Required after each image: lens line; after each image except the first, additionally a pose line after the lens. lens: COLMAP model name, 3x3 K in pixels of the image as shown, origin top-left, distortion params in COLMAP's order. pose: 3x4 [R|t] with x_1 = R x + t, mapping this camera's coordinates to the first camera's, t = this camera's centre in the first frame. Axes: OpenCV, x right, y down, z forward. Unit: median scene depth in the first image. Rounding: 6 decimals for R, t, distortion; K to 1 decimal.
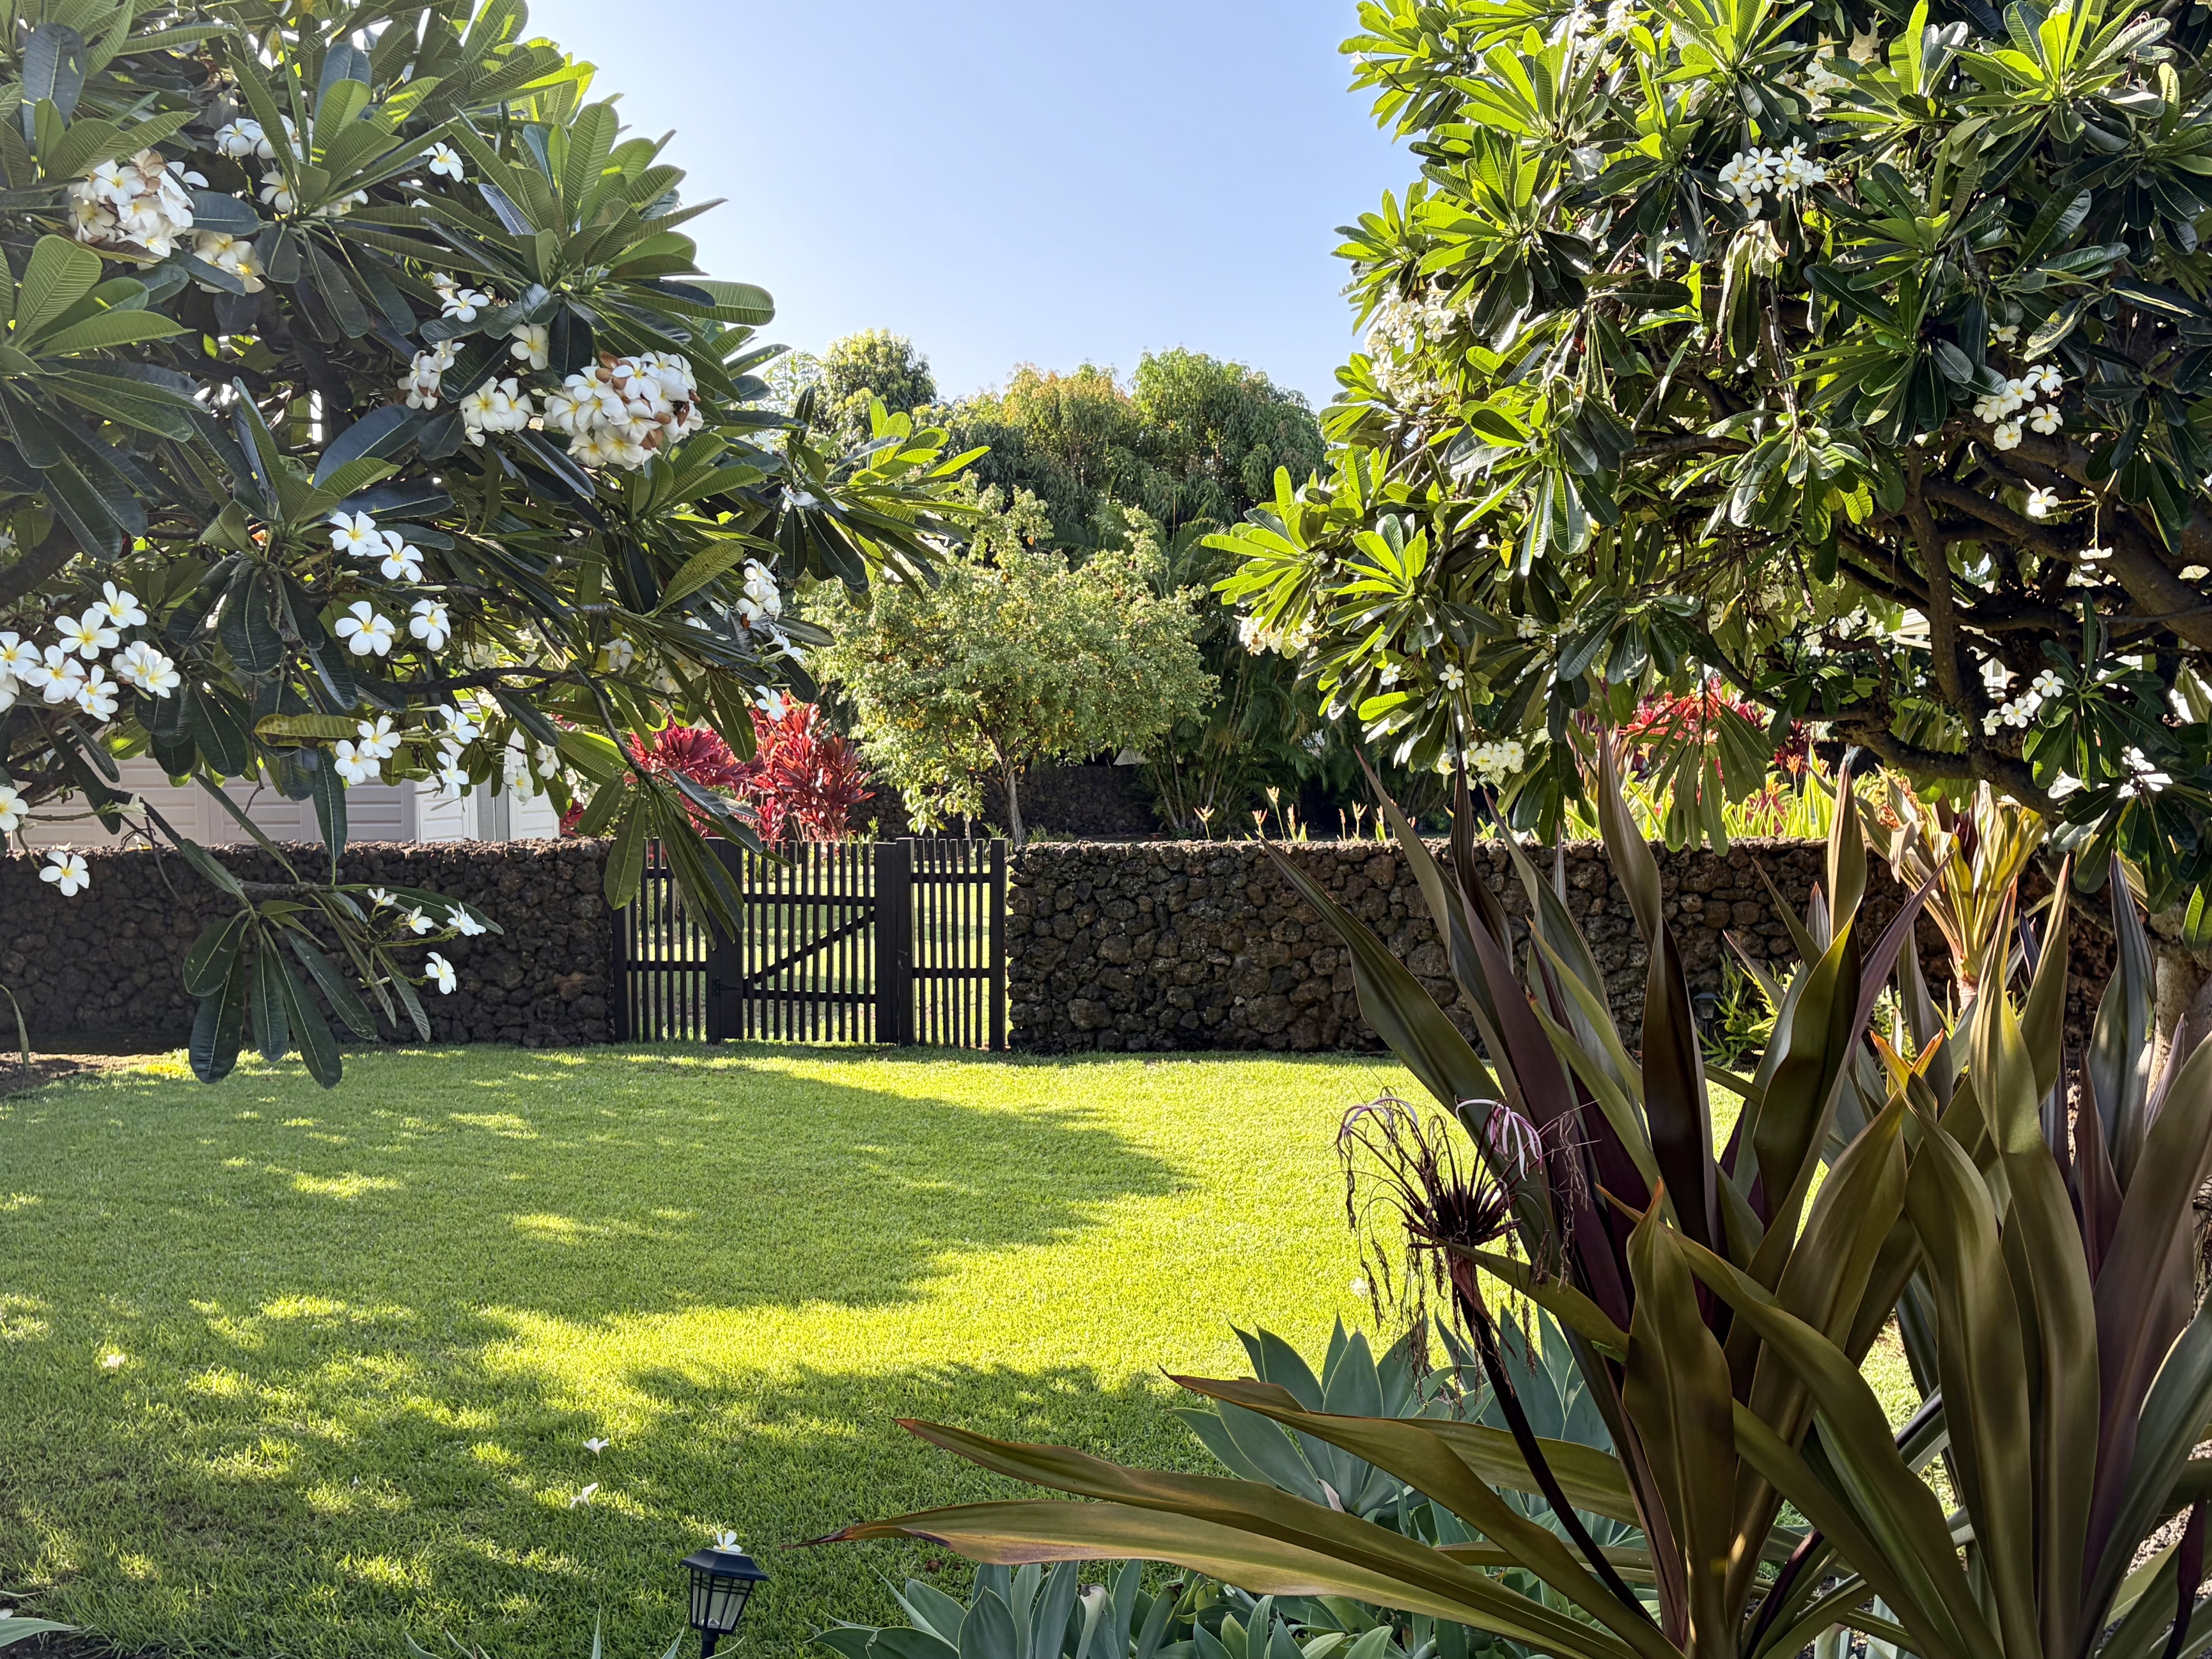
lens RADIAL K [[2277.2, 0, 1097.5], [0, 2277.2, 837.1], [0, 0, 1]] dist [-0.012995, 0.000000]
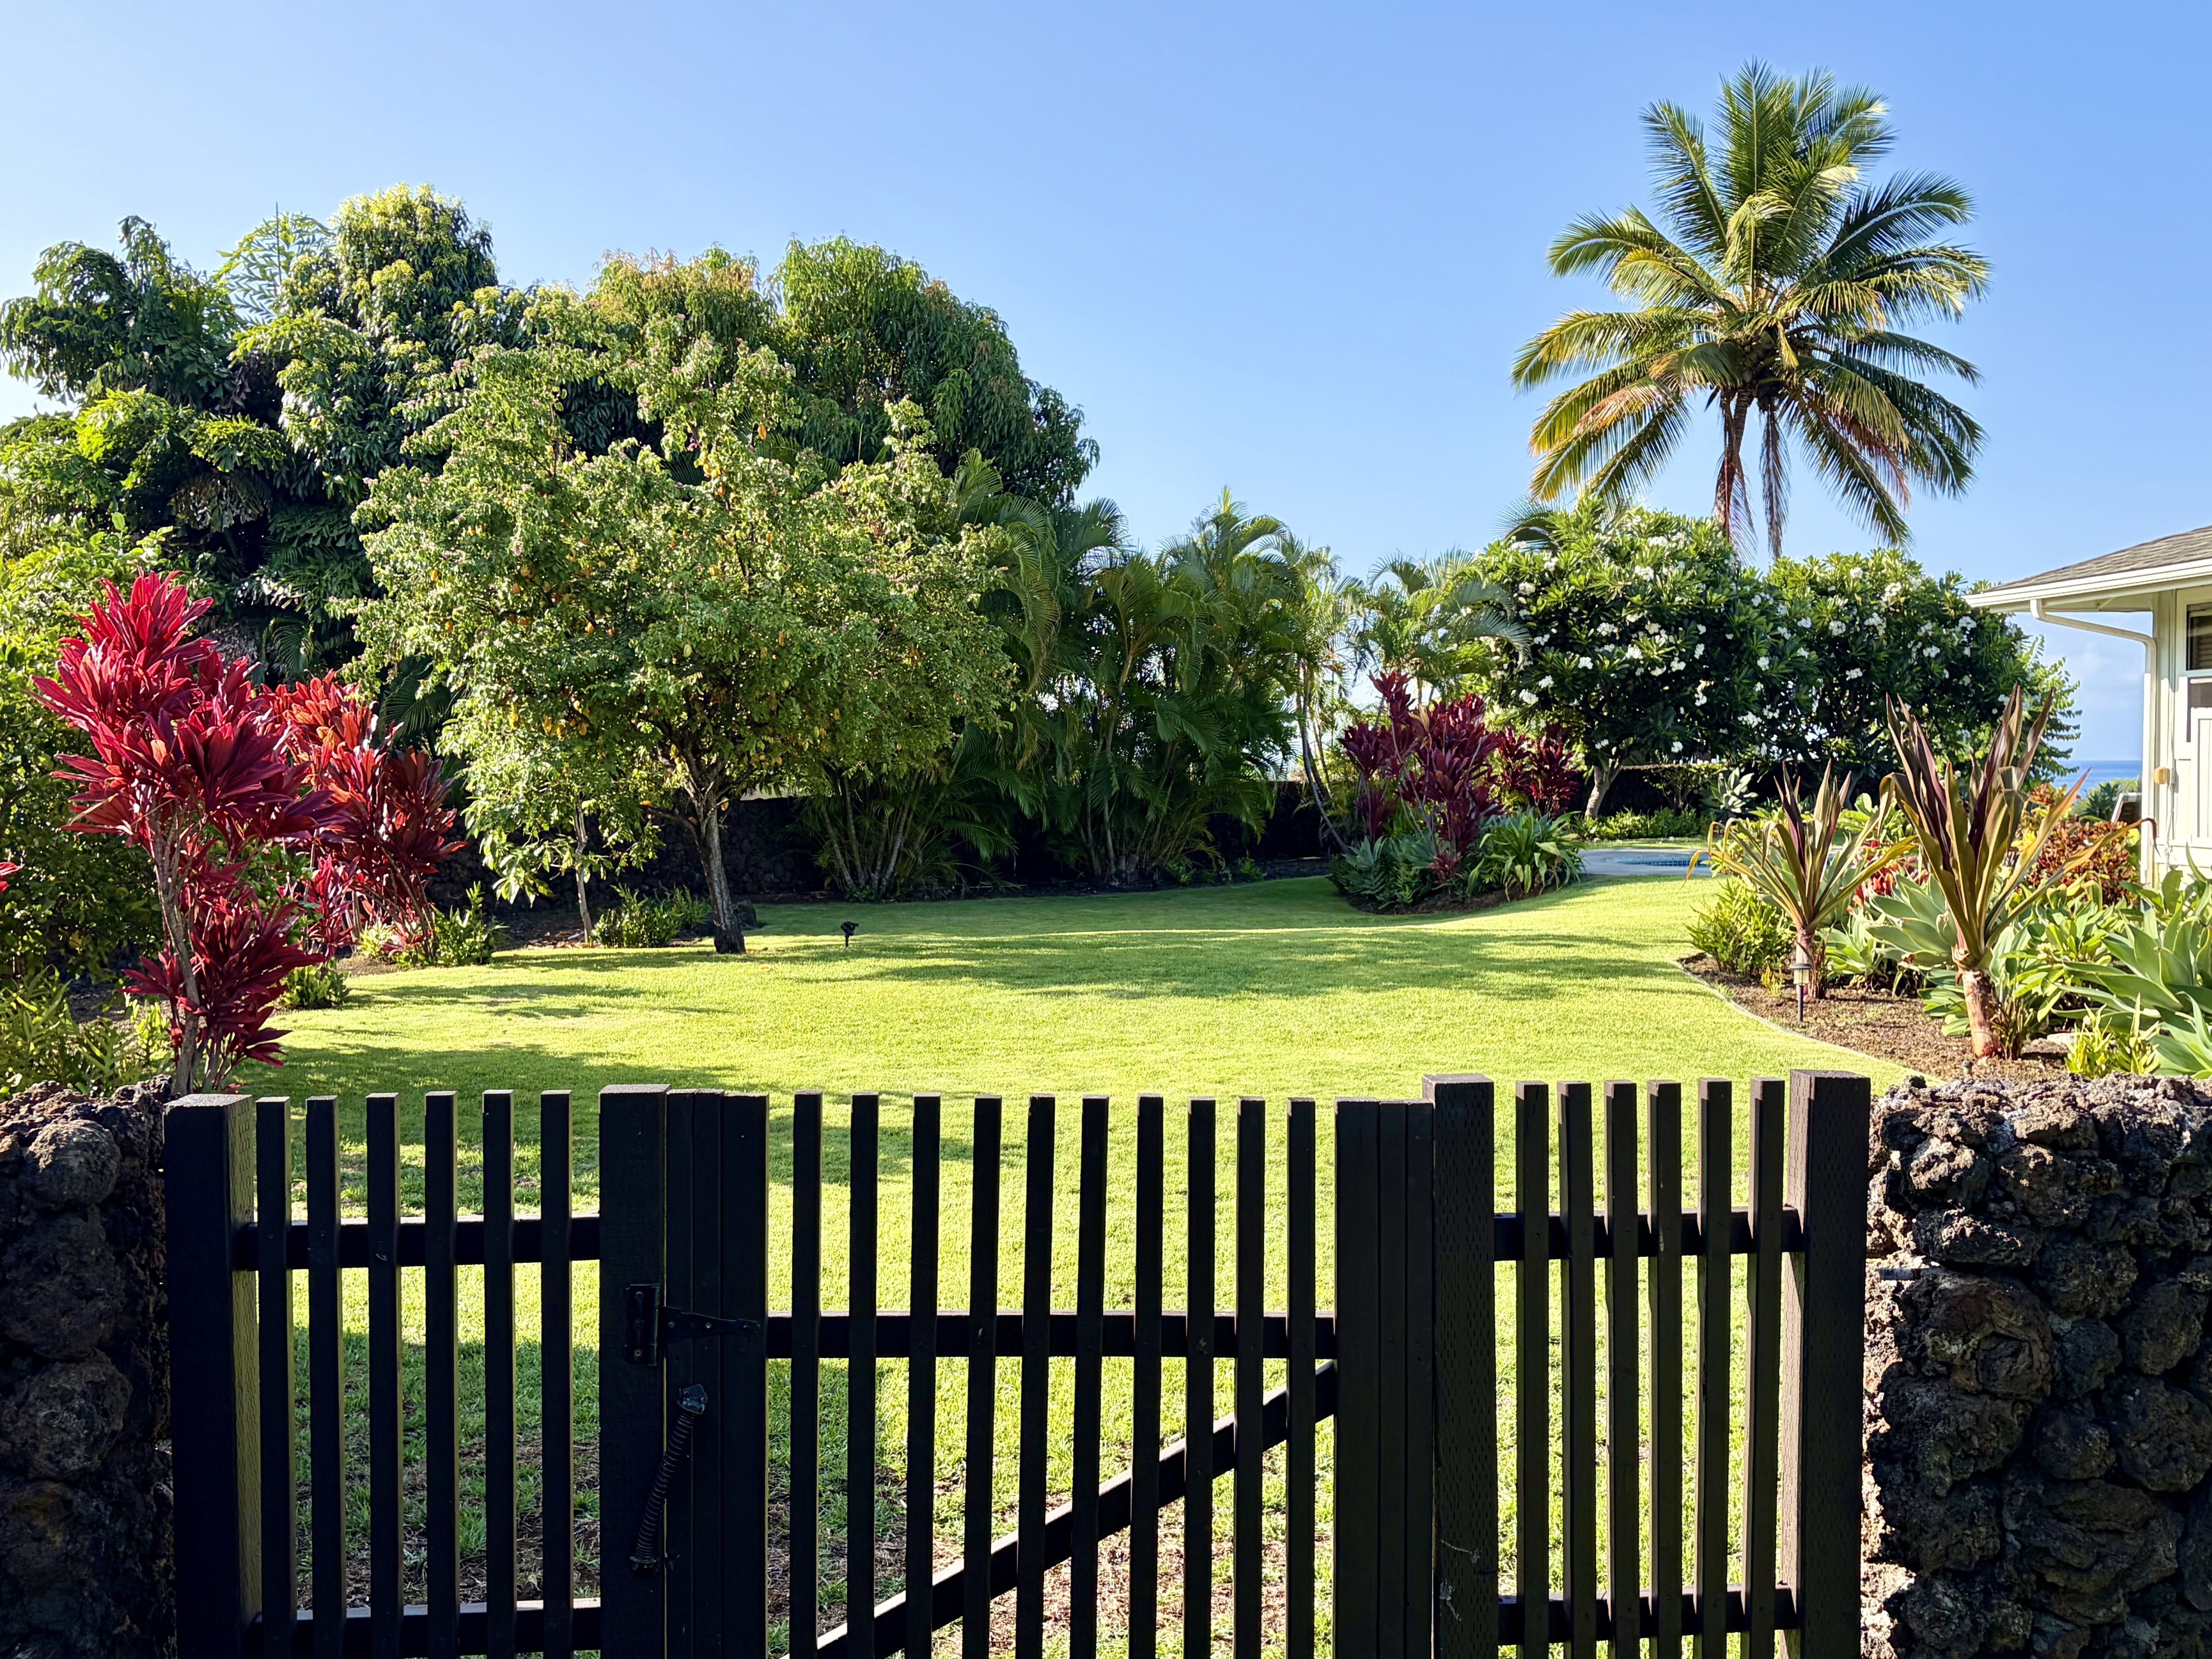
lens RADIAL K [[2277.2, 0, 1116.9], [0, 2277.2, 818.3], [0, 0, 1]] dist [-0.012995, 0.000000]
pose [[0.967827, -0.000301, 0.251617, -0.085750], [0.006526, 0.999693, -0.023906, -0.010174], [-0.251533, 0.024779, 0.967532, 0.360258]]
